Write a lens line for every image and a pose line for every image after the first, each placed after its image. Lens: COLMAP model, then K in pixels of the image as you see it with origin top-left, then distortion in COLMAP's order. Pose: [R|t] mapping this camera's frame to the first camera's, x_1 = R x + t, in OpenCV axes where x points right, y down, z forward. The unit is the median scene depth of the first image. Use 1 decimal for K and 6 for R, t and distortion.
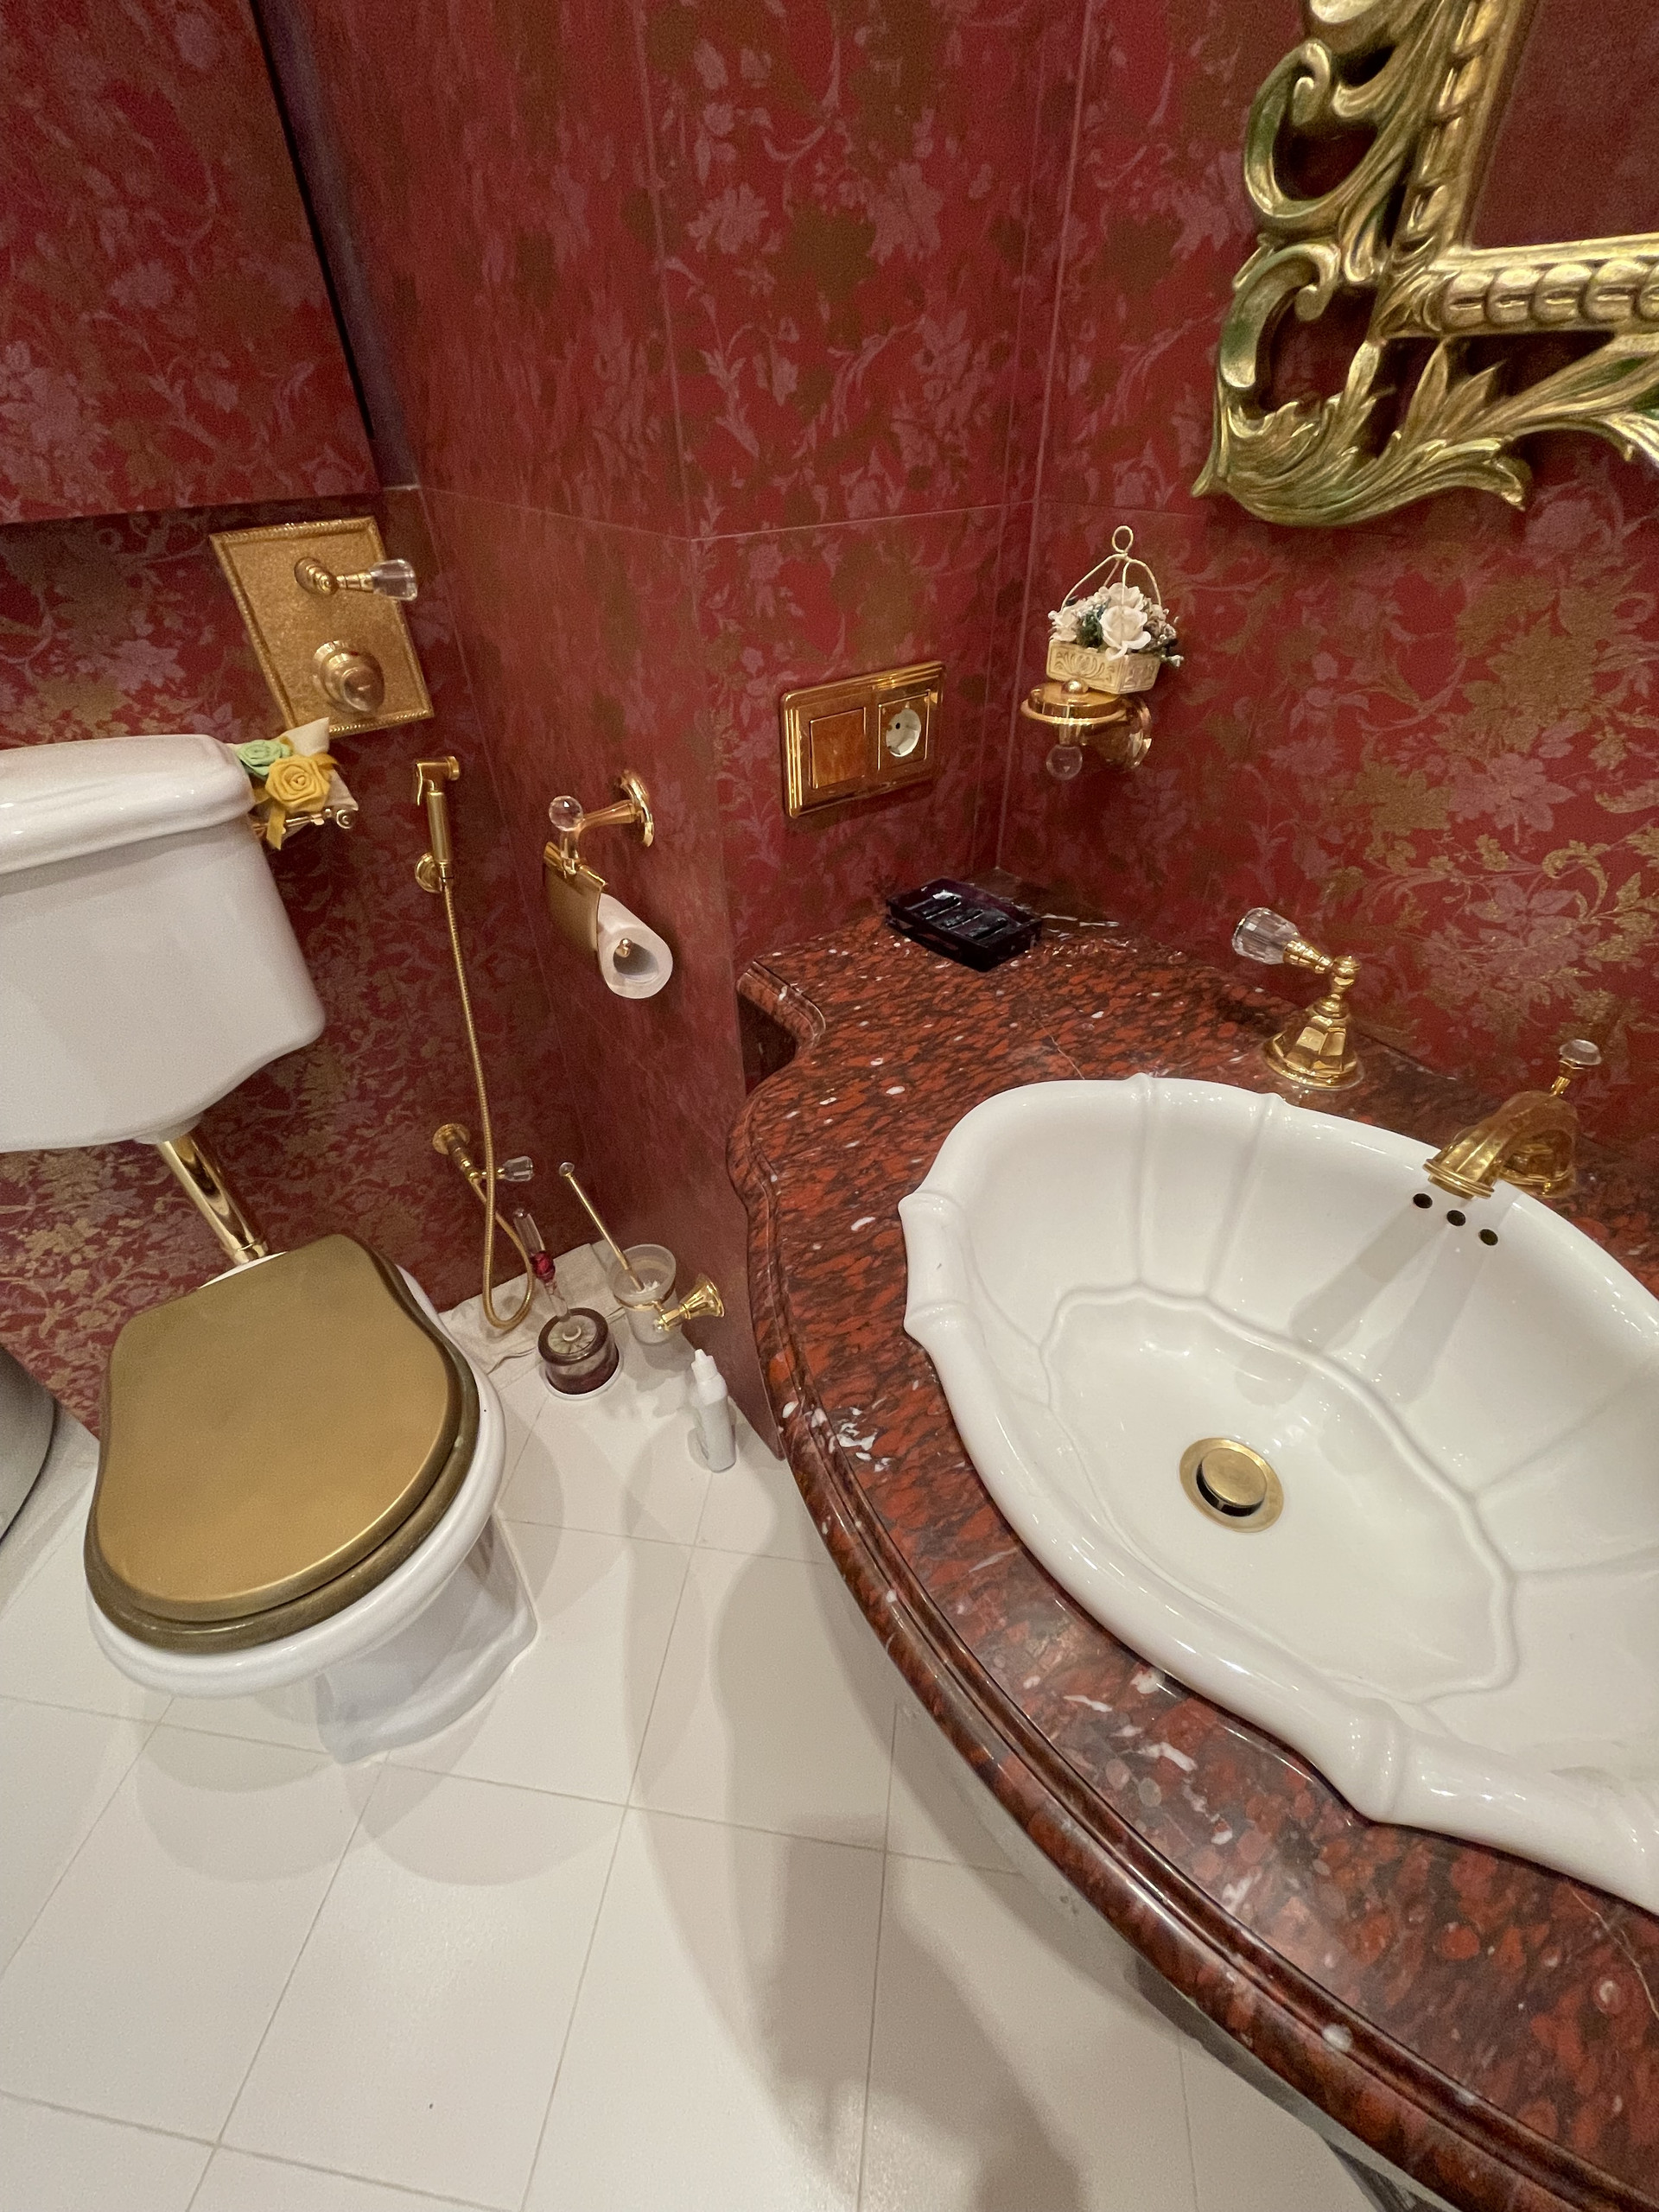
lens RADIAL K [[890.3, 0, 834.1], [0, 890.3, 1106.8], [0, 0, 1]] dist [-0.003456, 0.000158]
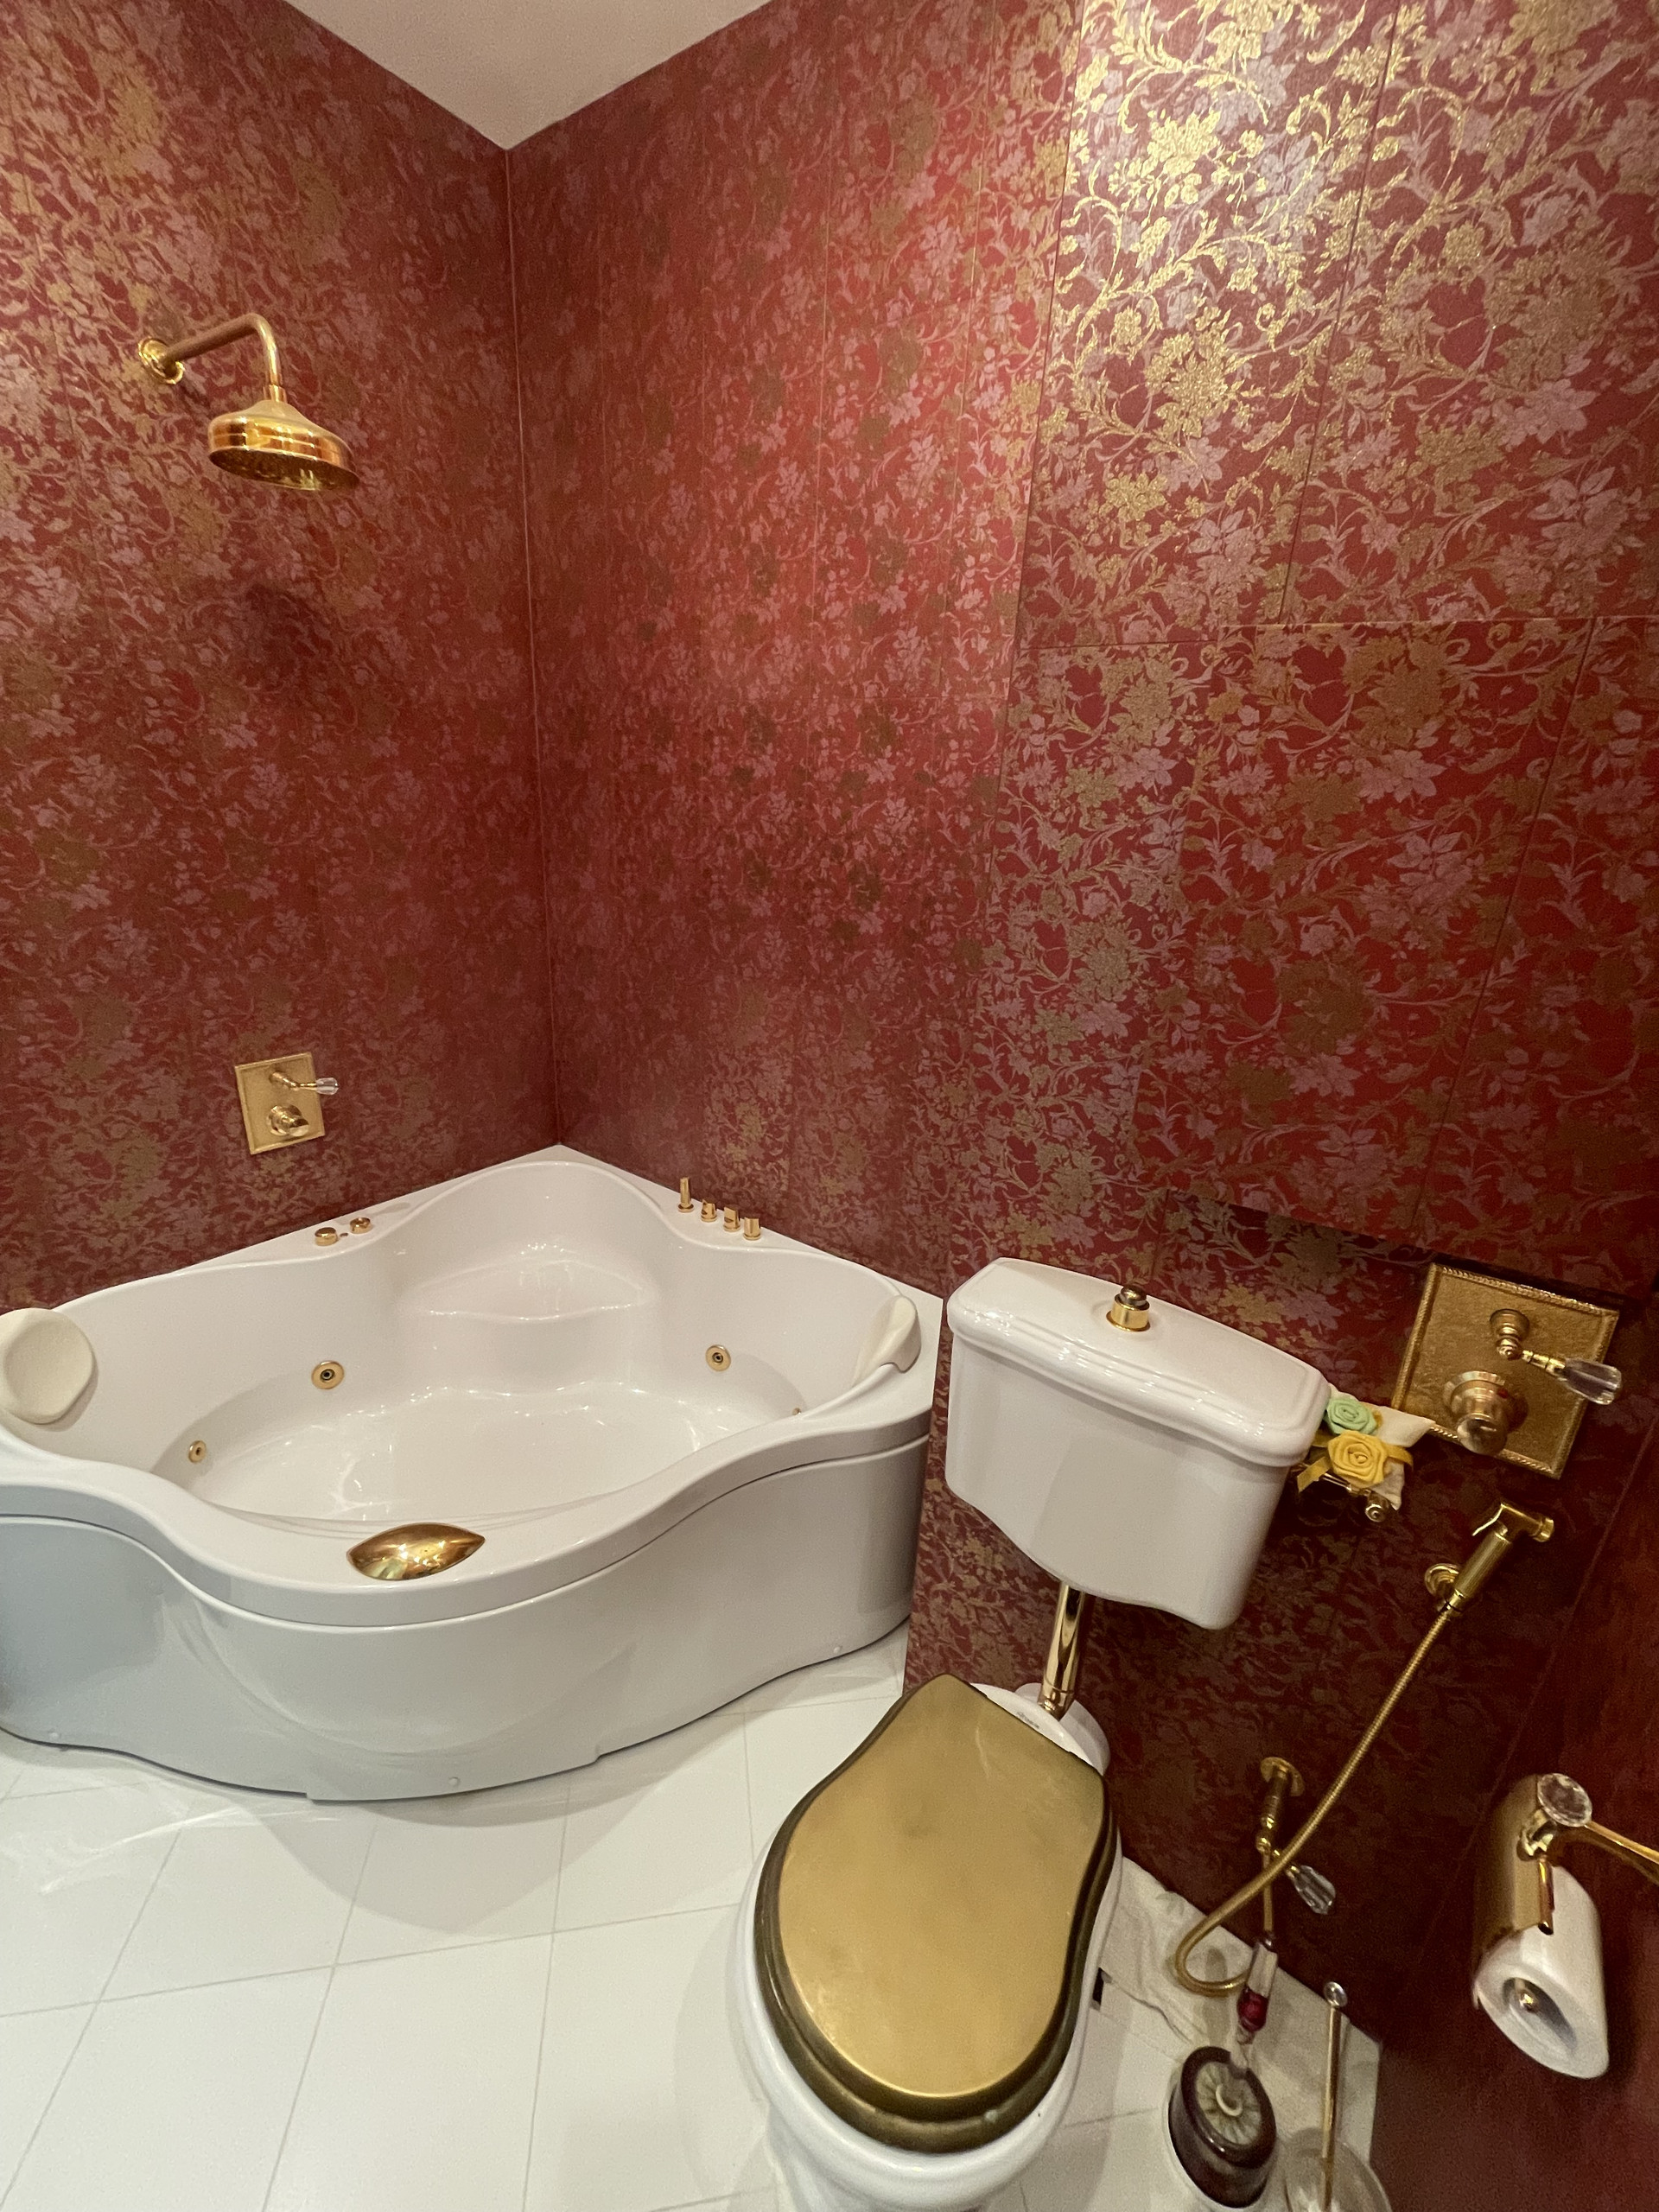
lens RADIAL K [[890.3, 0, 831.9], [0, 890.3, 1105.7], [0, 0, 1]] dist [-0.003456, 0.000158]
pose [[0.290297, 0.344280, -0.892860, -0.003619], [-0.646651, 0.758348, 0.082167, -0.388912], [0.705387, 0.553516, 0.442775, -0.114512]]
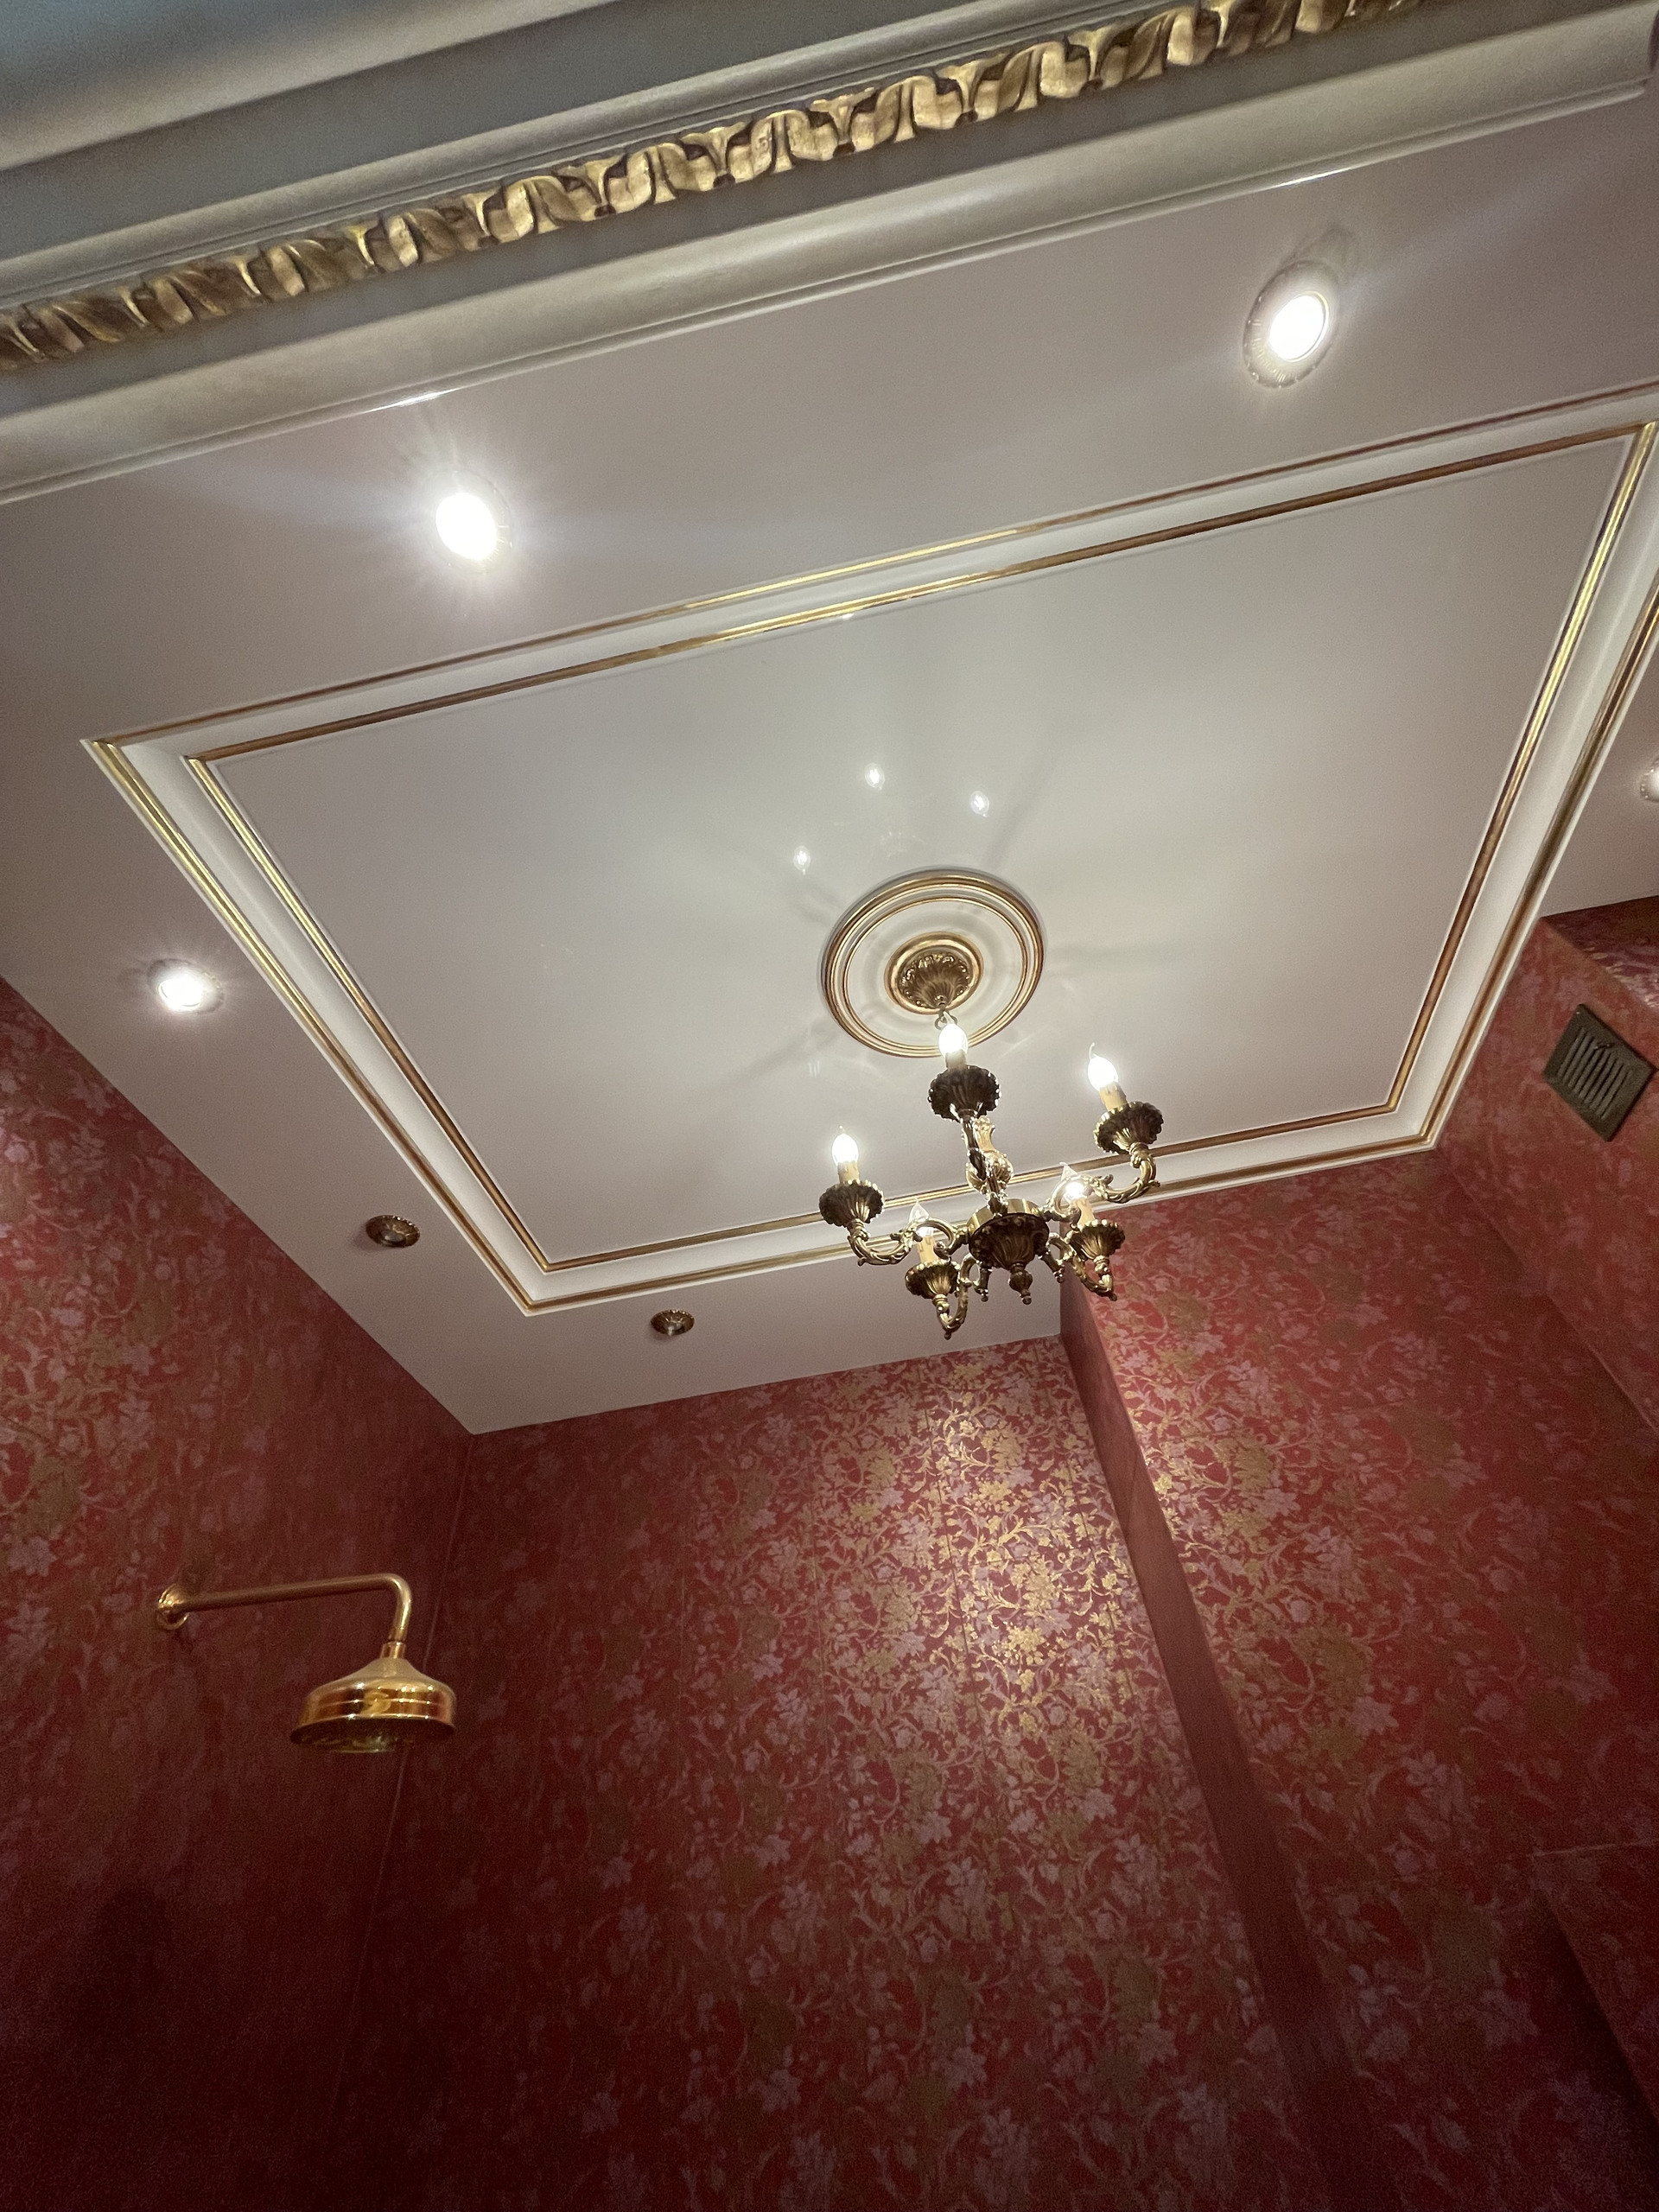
lens RADIAL K [[890.3, 0, 833.5], [0, 890.3, 1102.2], [0, 0, 1]] dist [-0.003456, 0.000158]
pose [[0.678104, -0.563114, -0.472312, -0.429377], [-0.398568, 0.258184, -0.880048, 0.166030], [0.617510, 0.785012, -0.049364, -0.971348]]
